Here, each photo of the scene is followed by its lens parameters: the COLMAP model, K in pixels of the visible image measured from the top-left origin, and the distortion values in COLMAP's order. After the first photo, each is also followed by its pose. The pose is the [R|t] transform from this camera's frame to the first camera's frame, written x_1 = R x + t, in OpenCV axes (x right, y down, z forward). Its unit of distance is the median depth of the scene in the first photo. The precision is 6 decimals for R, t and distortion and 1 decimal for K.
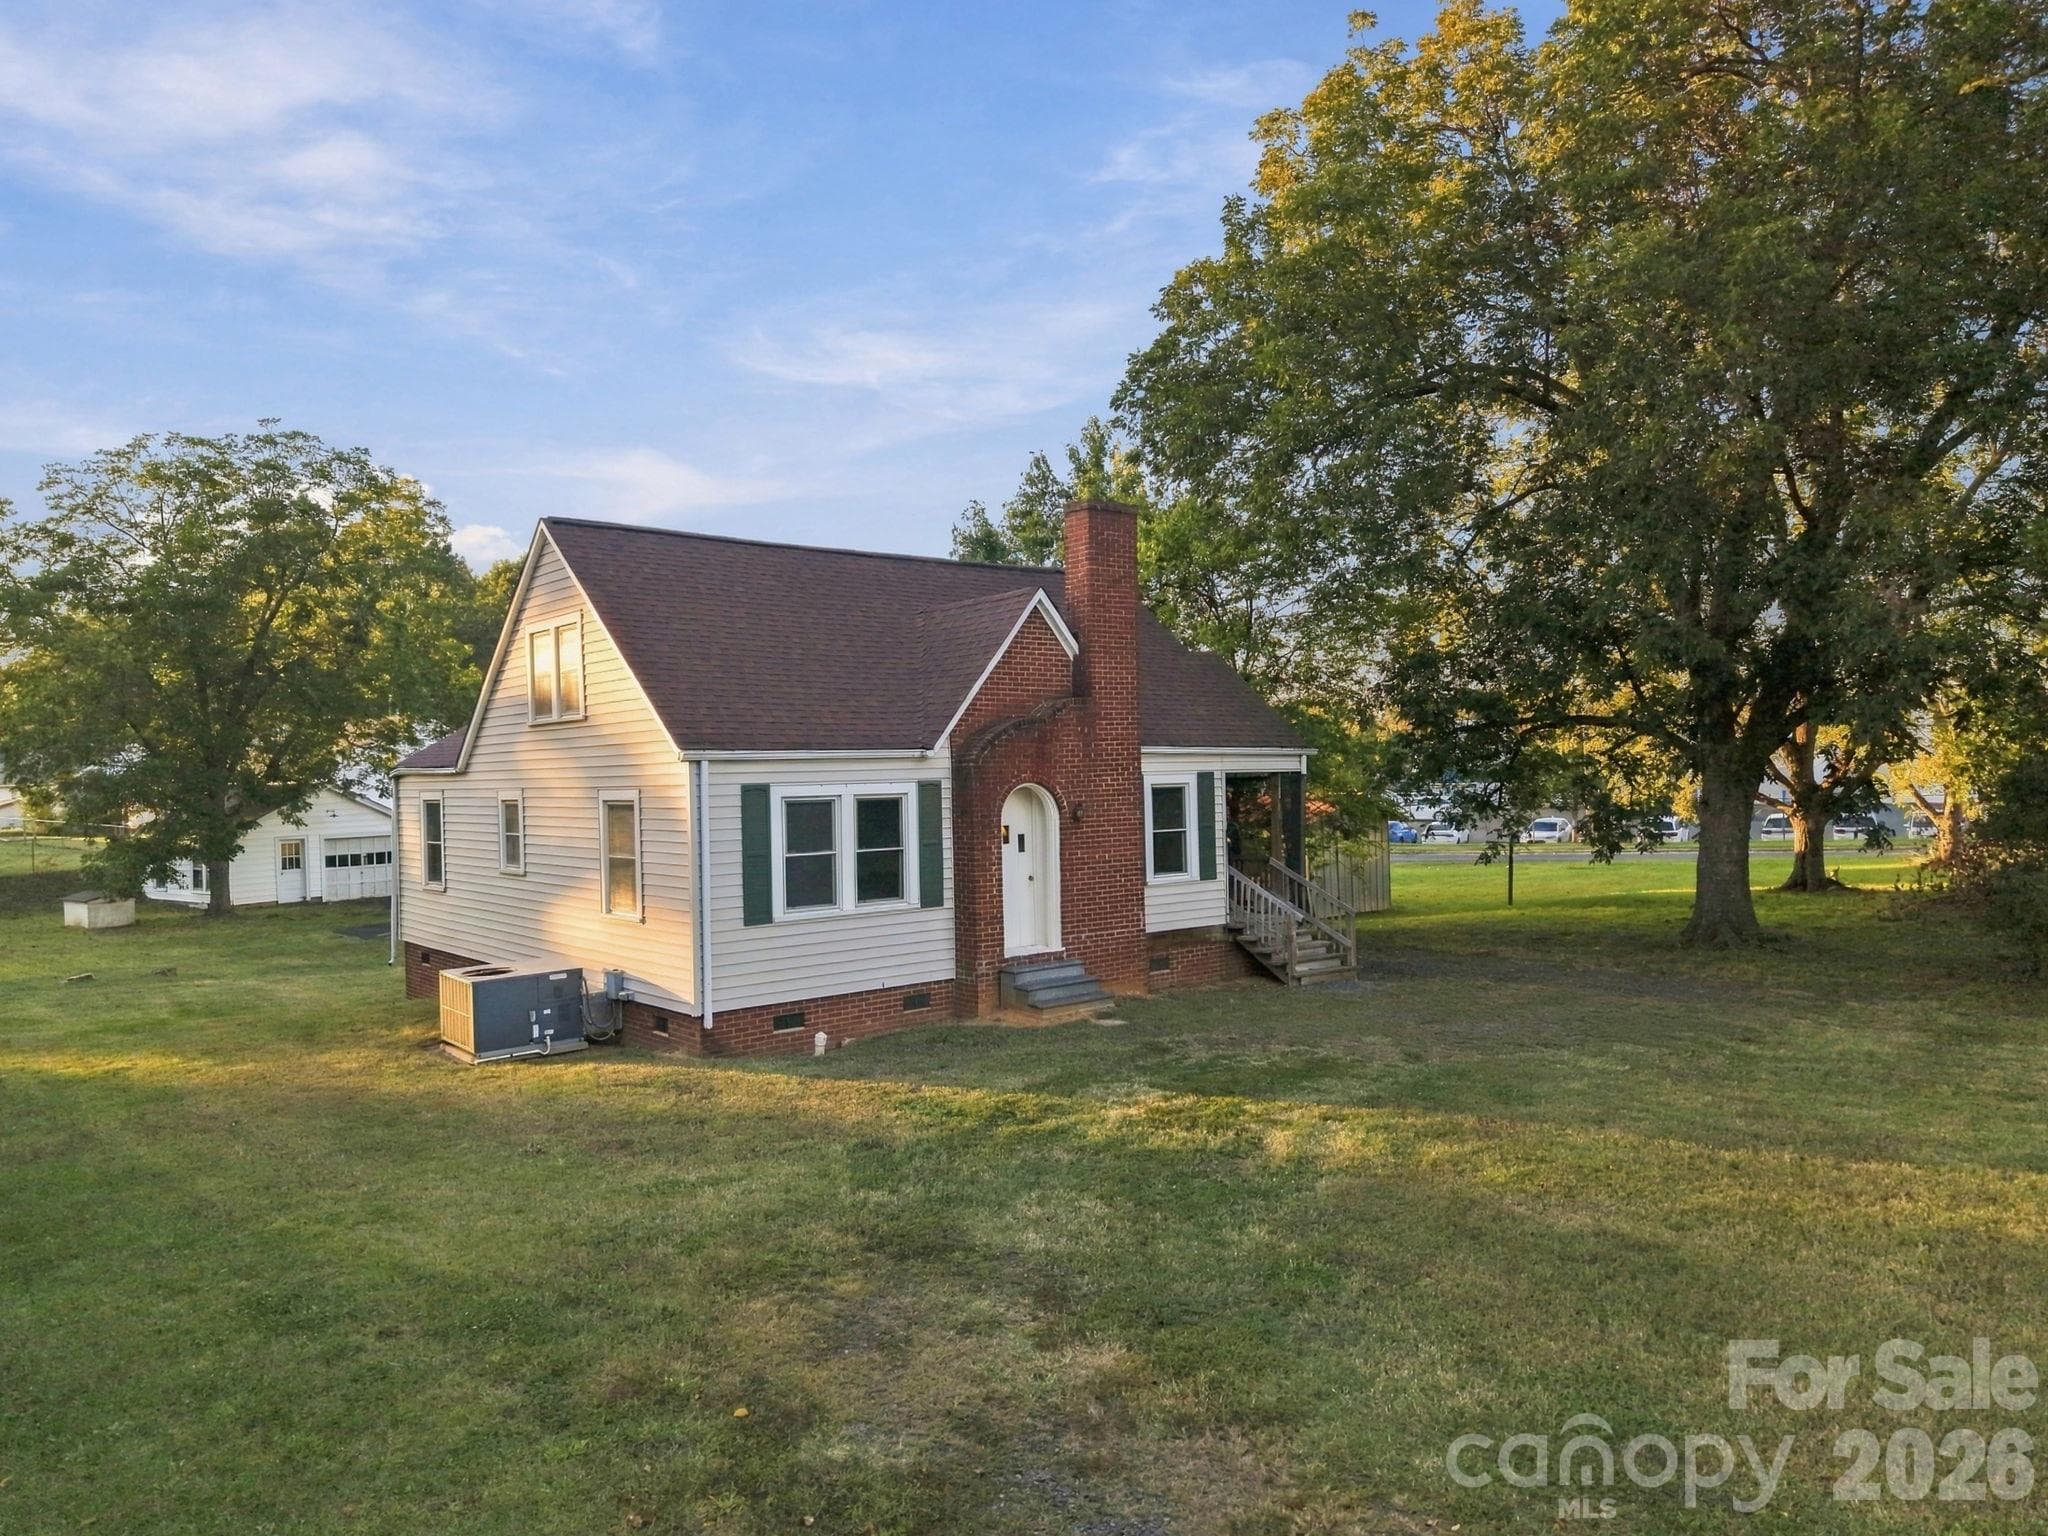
lens RADIAL K [[1368.7, 0, 1030.5], [0, 1368.7, 752.9], [0, 0, 1]] dist [0.039749, -0.020580]
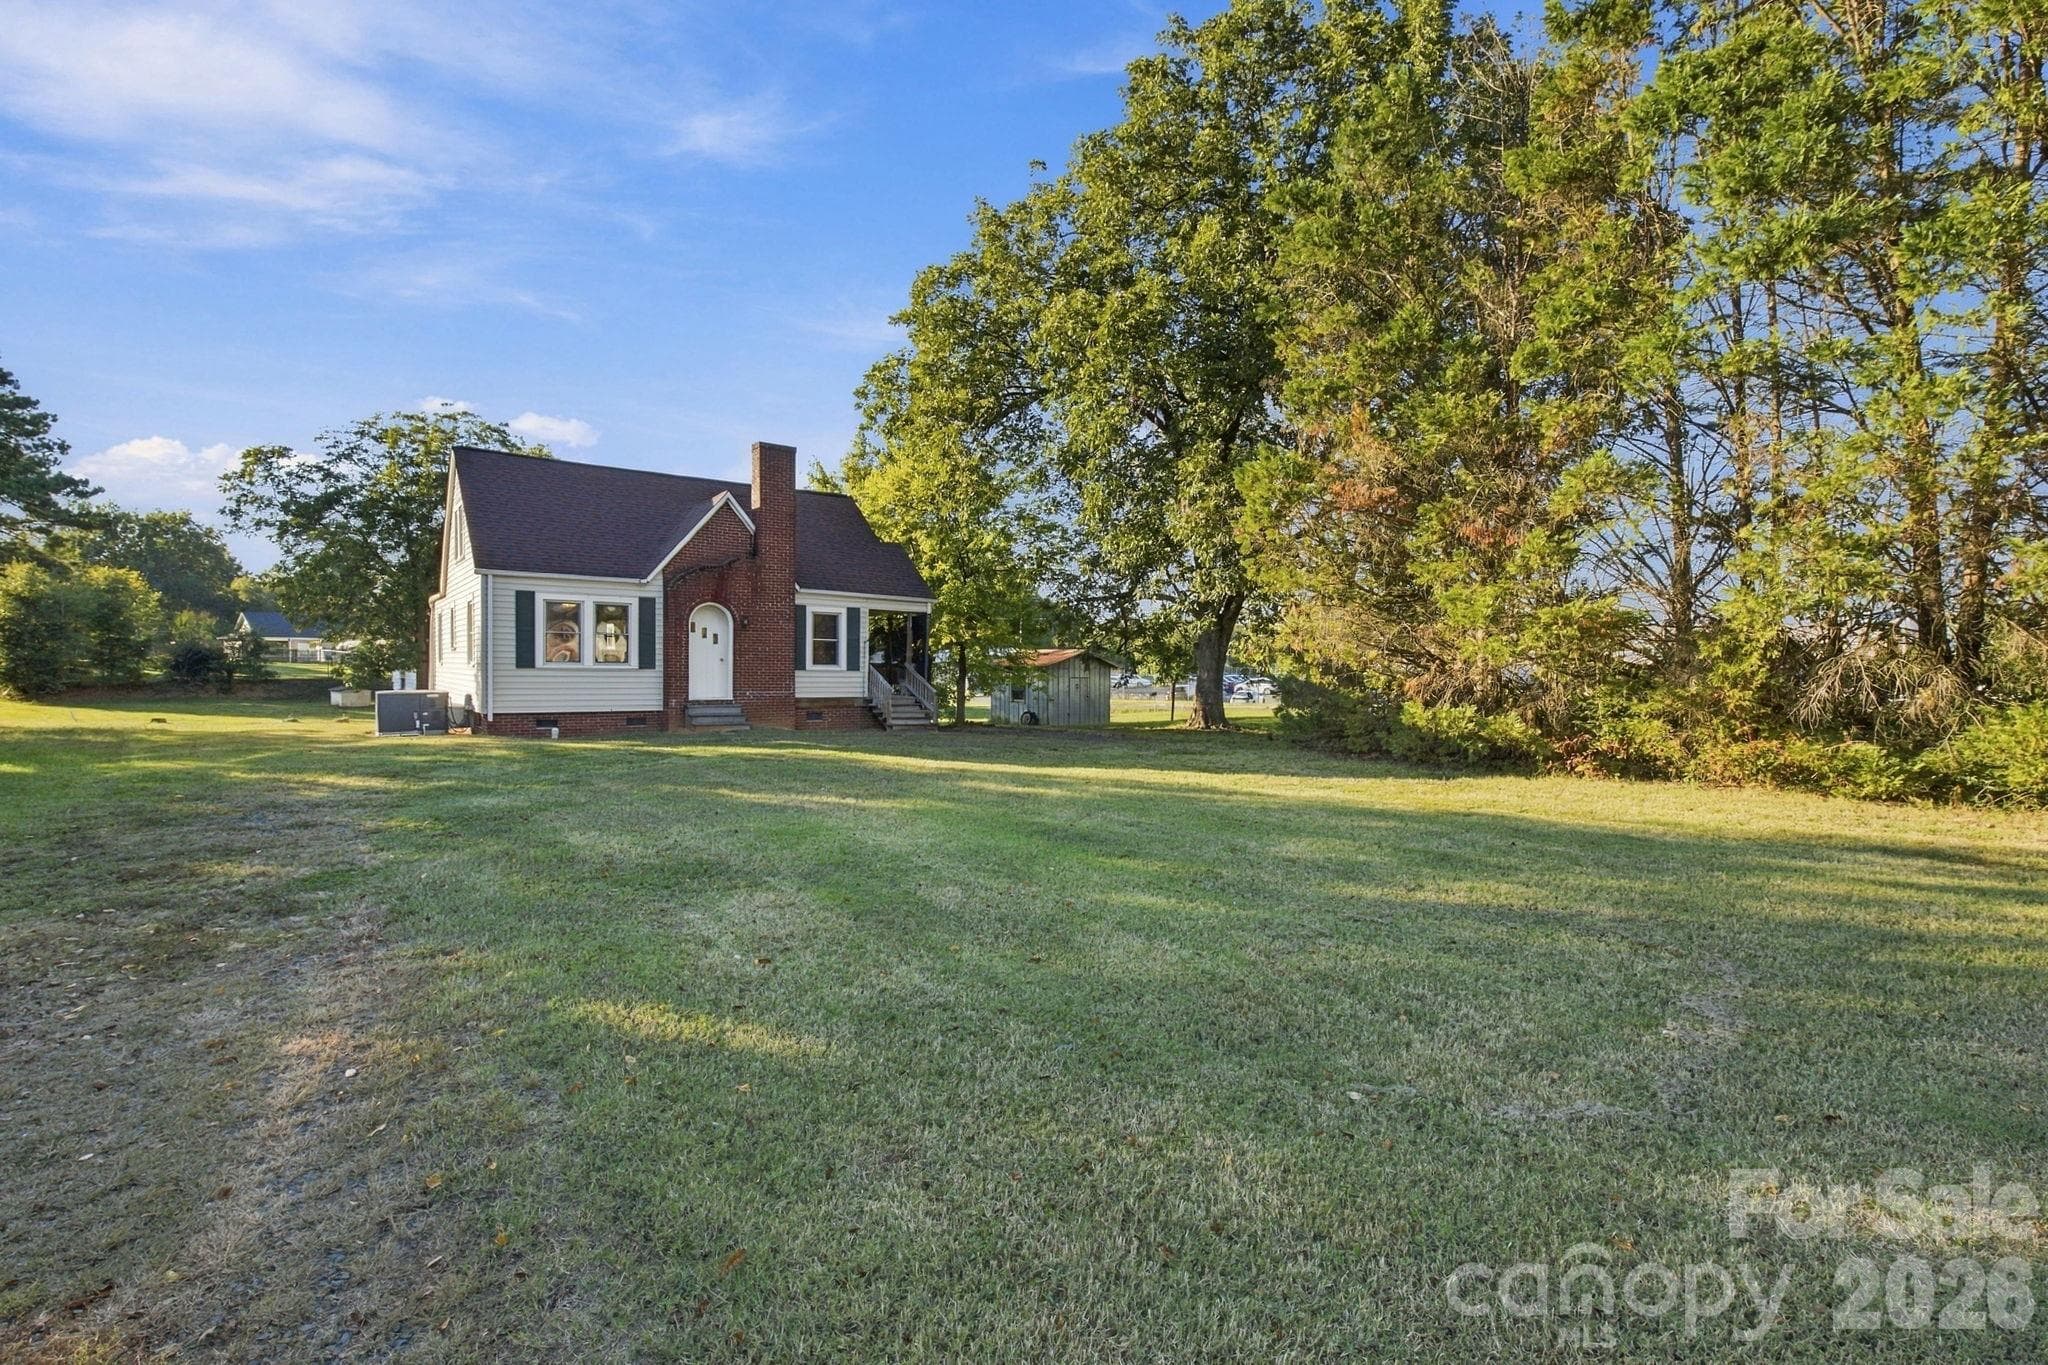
lens RADIAL K [[914.0, 0, 1018.1], [0, 914.0, 696.6], [0, 0, 1]] dist [0.000416, -0.000236]
pose [[0.997881, 0.037924, -0.052864, 0.472375], [-0.035324, 0.998160, 0.049280, 0.072746], [0.054636, -0.047308, 0.997385, -0.159850]]
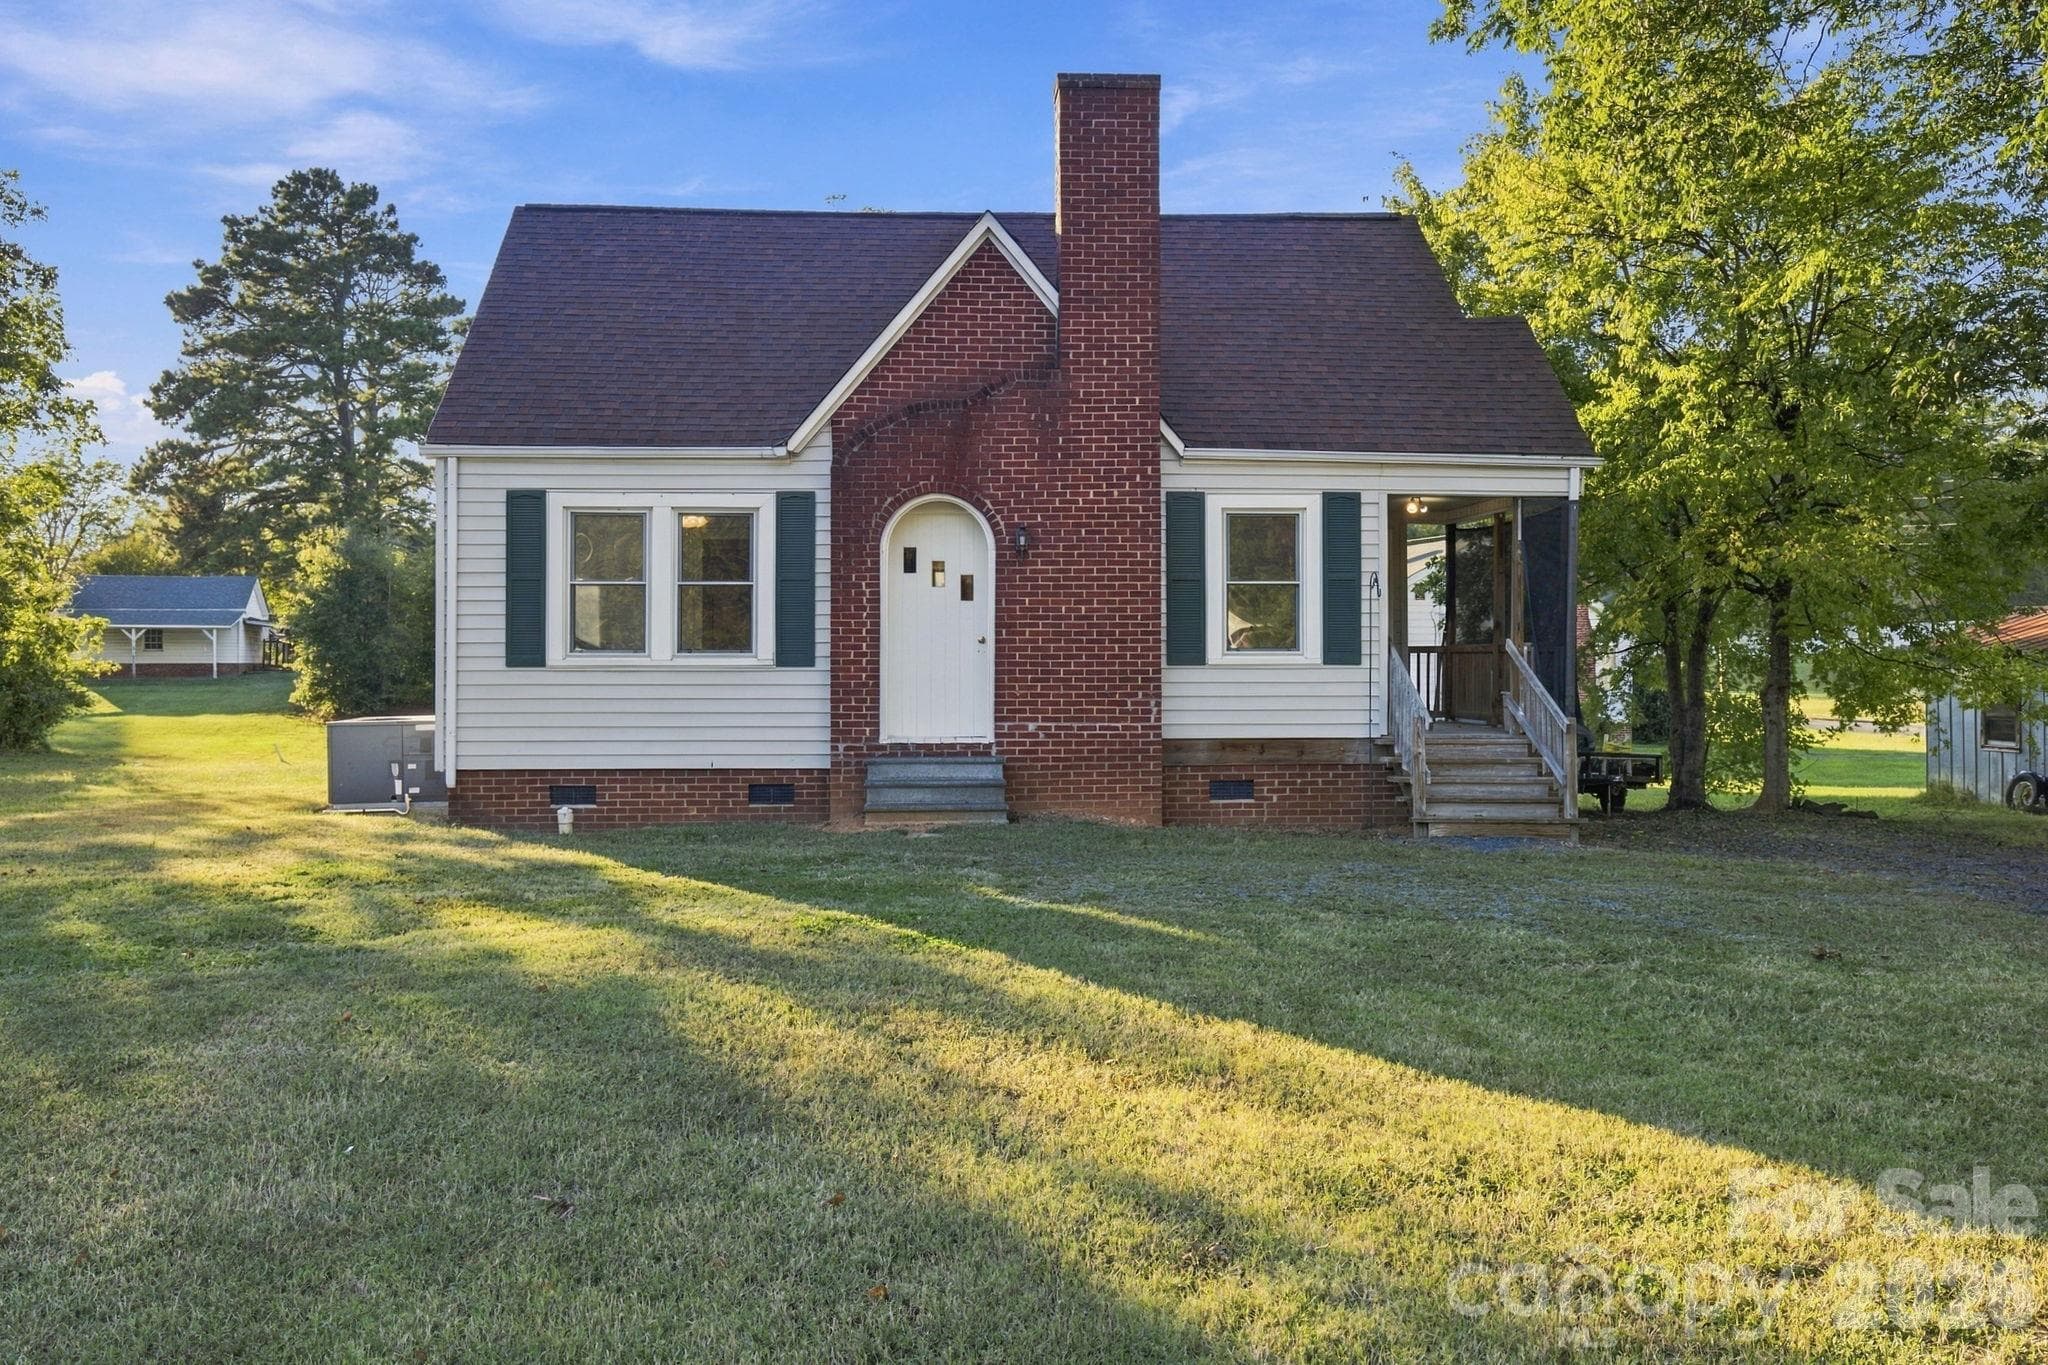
lens RADIAL K [[1739.8, 0, 1020.3], [0, 1739.8, 647.0], [0, 0, 1]] dist [0.000548, 0.026073]
pose [[0.810855, 0.019626, -0.584918, 0.563596], [-0.009573, 0.999749, 0.020275, 0.082532], [0.585169, -0.010840, 0.810839, 0.320858]]
